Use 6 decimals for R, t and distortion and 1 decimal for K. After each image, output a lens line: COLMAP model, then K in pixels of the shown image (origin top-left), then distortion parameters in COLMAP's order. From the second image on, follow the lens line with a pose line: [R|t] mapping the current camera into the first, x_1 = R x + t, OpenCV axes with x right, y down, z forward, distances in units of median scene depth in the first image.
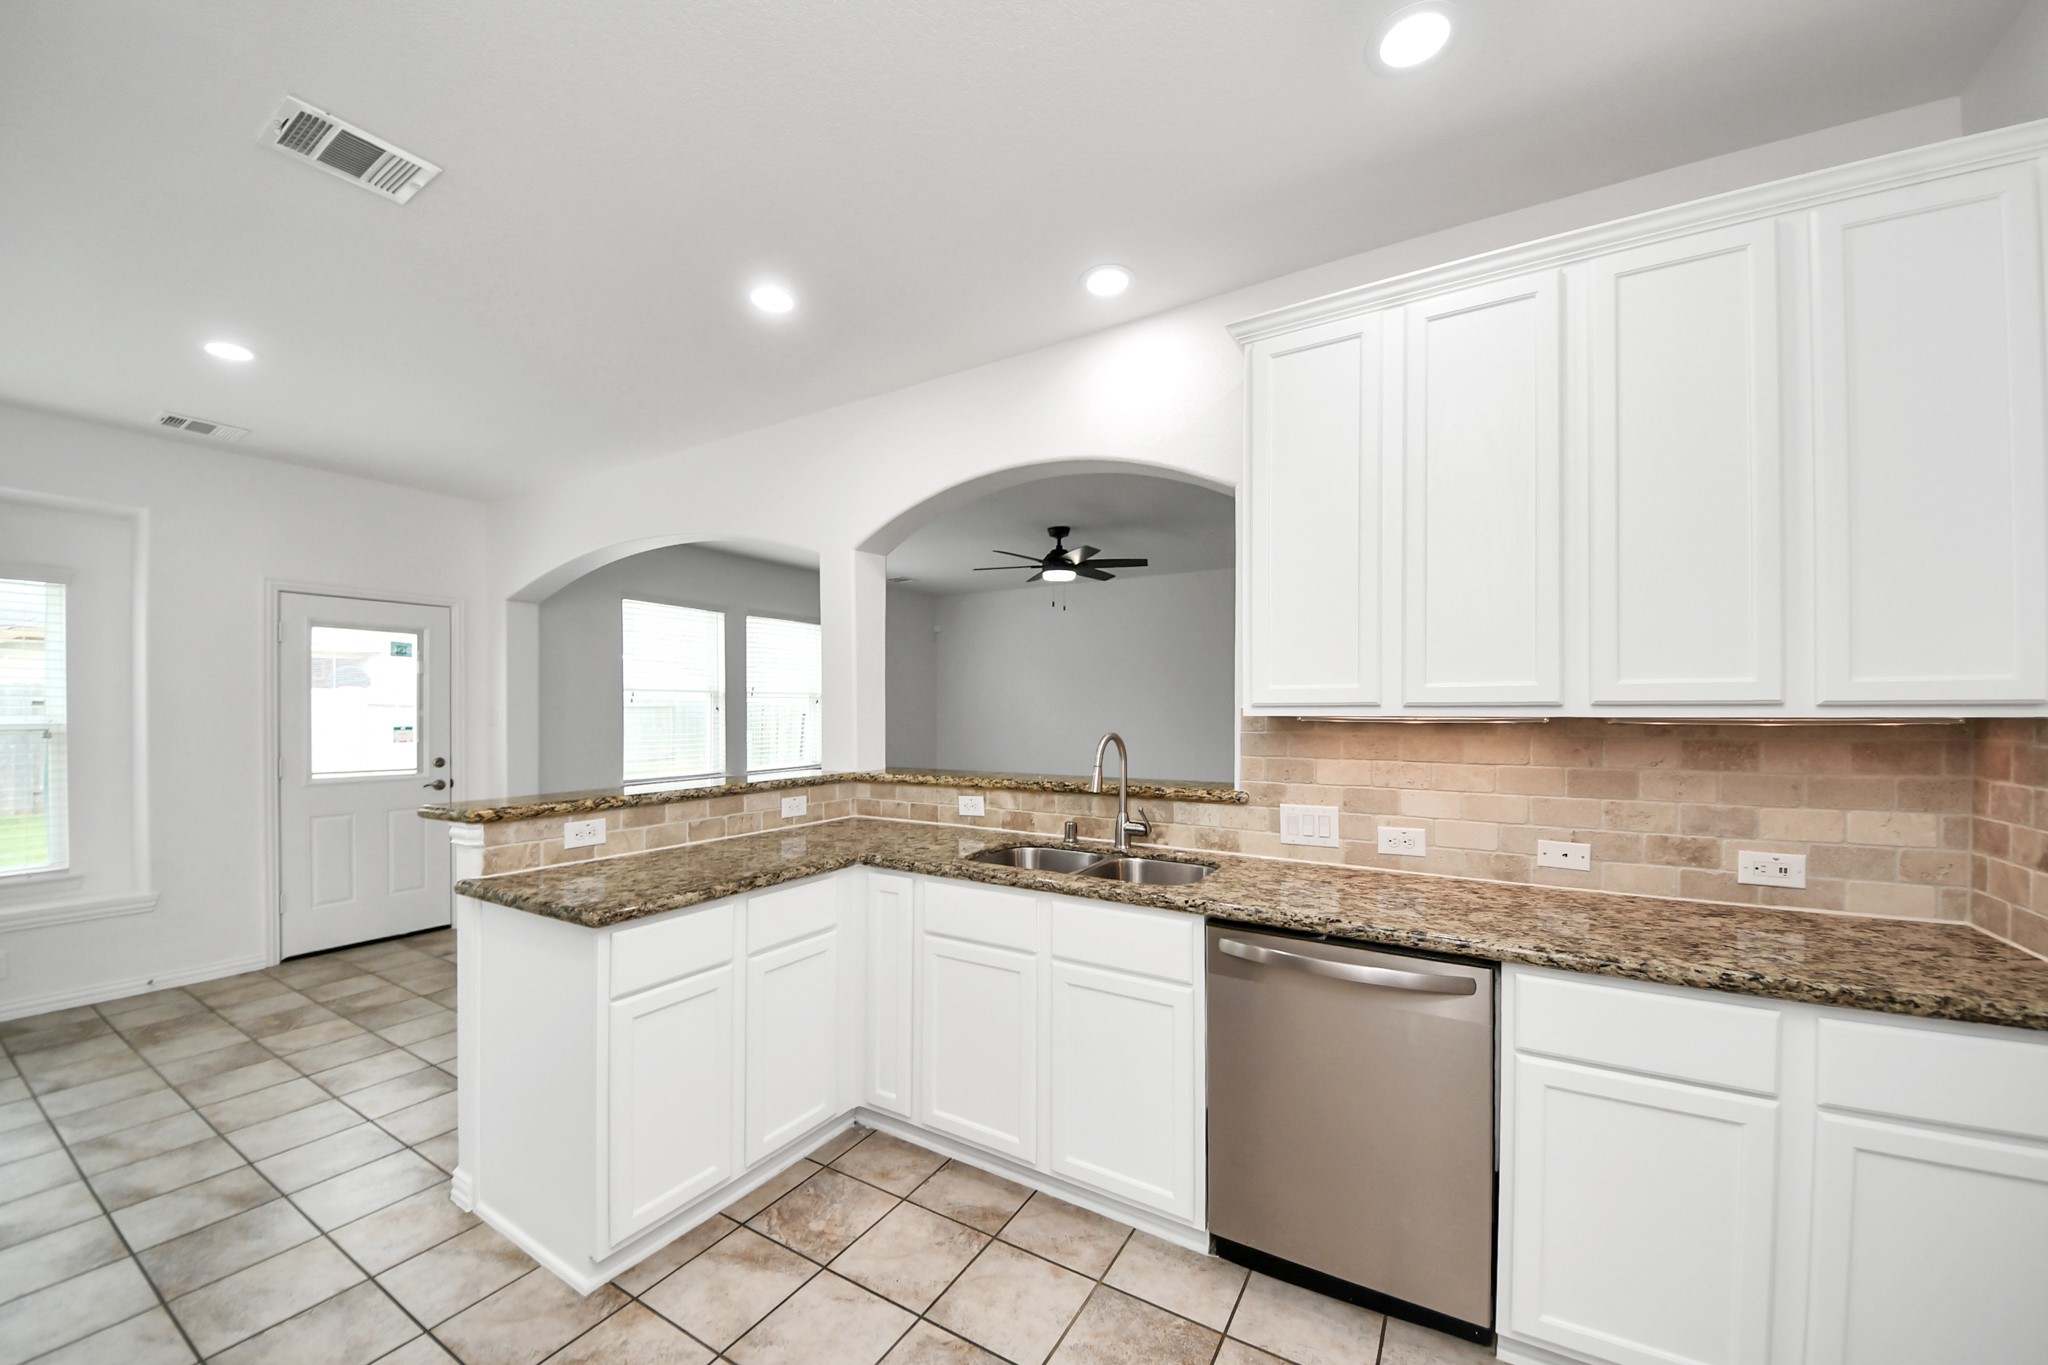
lens RADIAL K [[754.5, 0, 1033.1], [0, 754.5, 709.2], [0, 0, 1]] dist [0.001811, -0.010882]
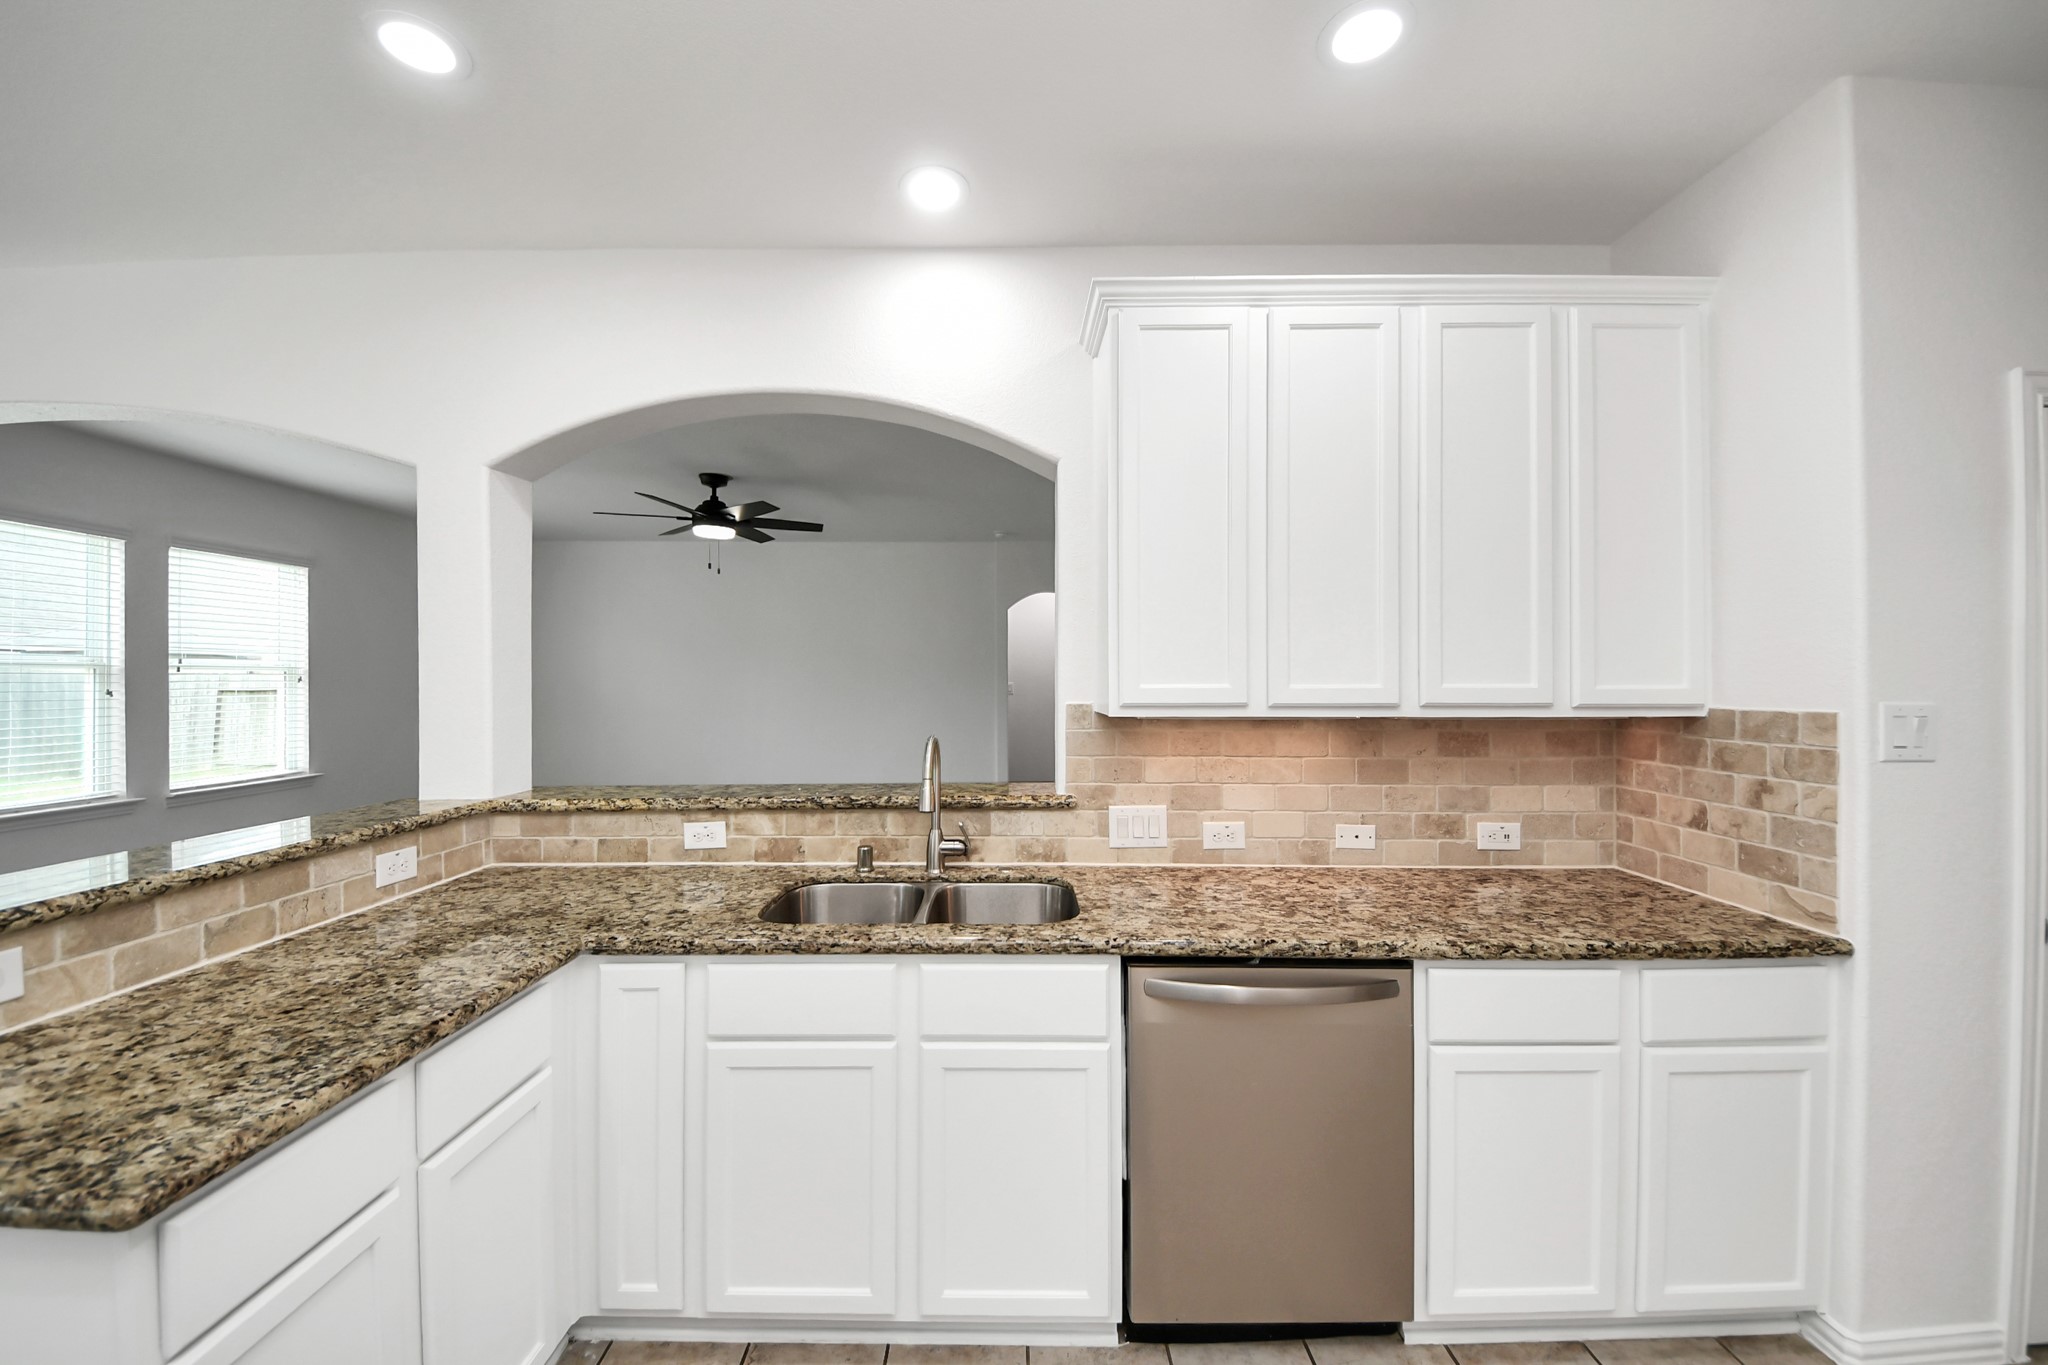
lens RADIAL K [[756.3, 0, 1037.6], [0, 756.3, 679.3], [0, 0, 1]] dist [0.039454, -0.033250]
pose [[0.858489, 0.000726, 0.512832, -0.255963], [-0.000061, 0.999999, -0.001314, -0.035007], [-0.512832, 0.001097, 0.858488, 0.251661]]
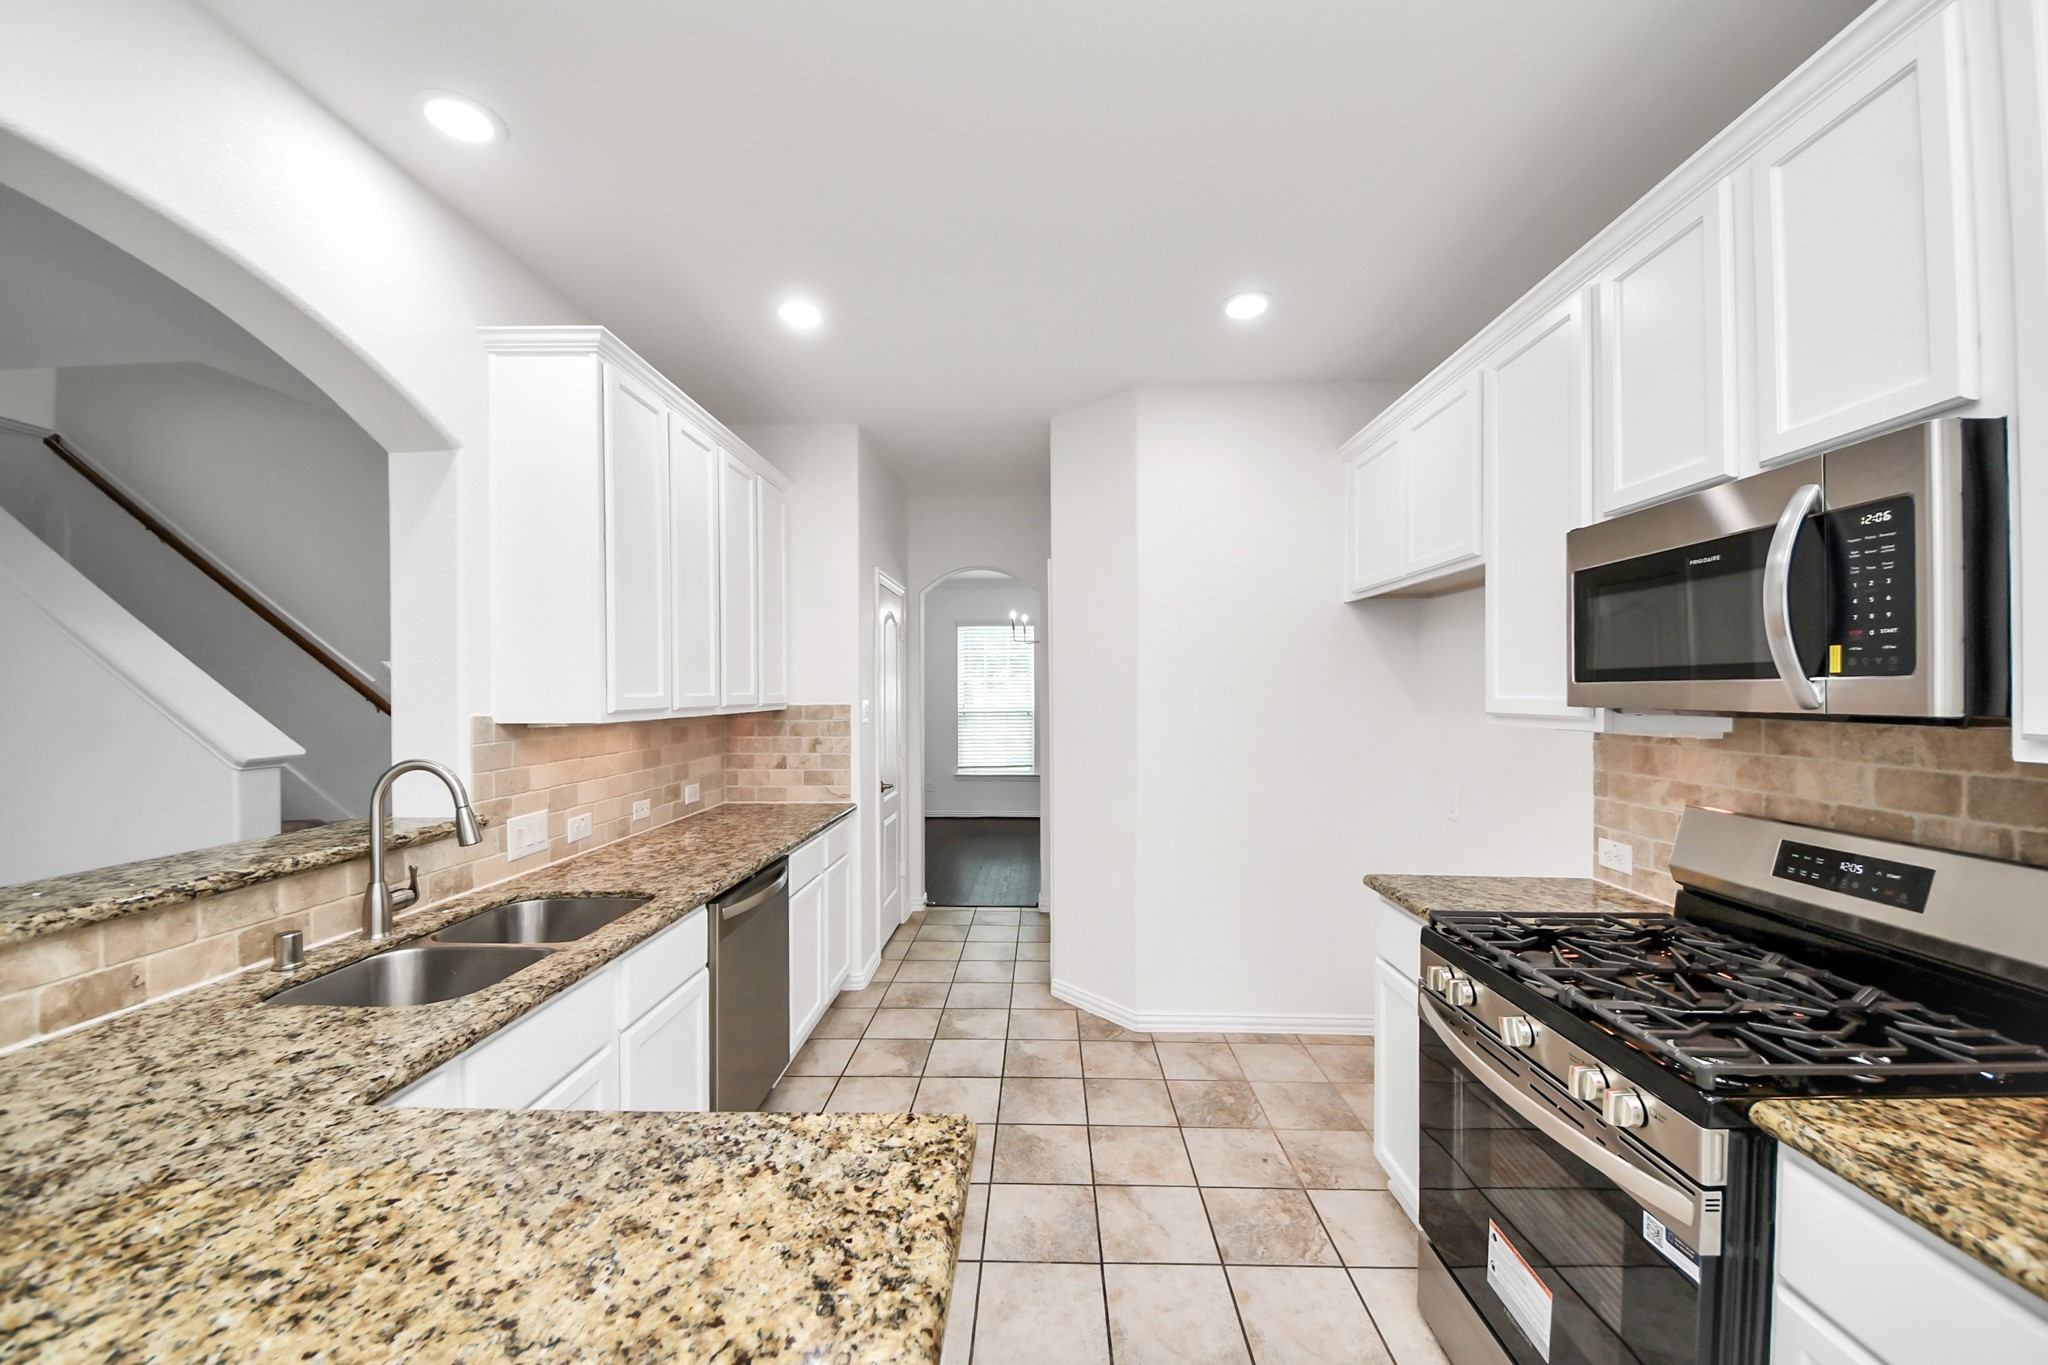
lens RADIAL K [[748.6, 0, 1015.4], [0, 748.6, 682.3], [0, 0, 1]] dist [0.000022, -0.009835]
pose [[-0.475327, 0.010088, 0.879751, -0.852774], [0.005059, 0.999949, -0.008733, -0.036079], [-0.879795, 0.000299, -0.475354, 0.963568]]
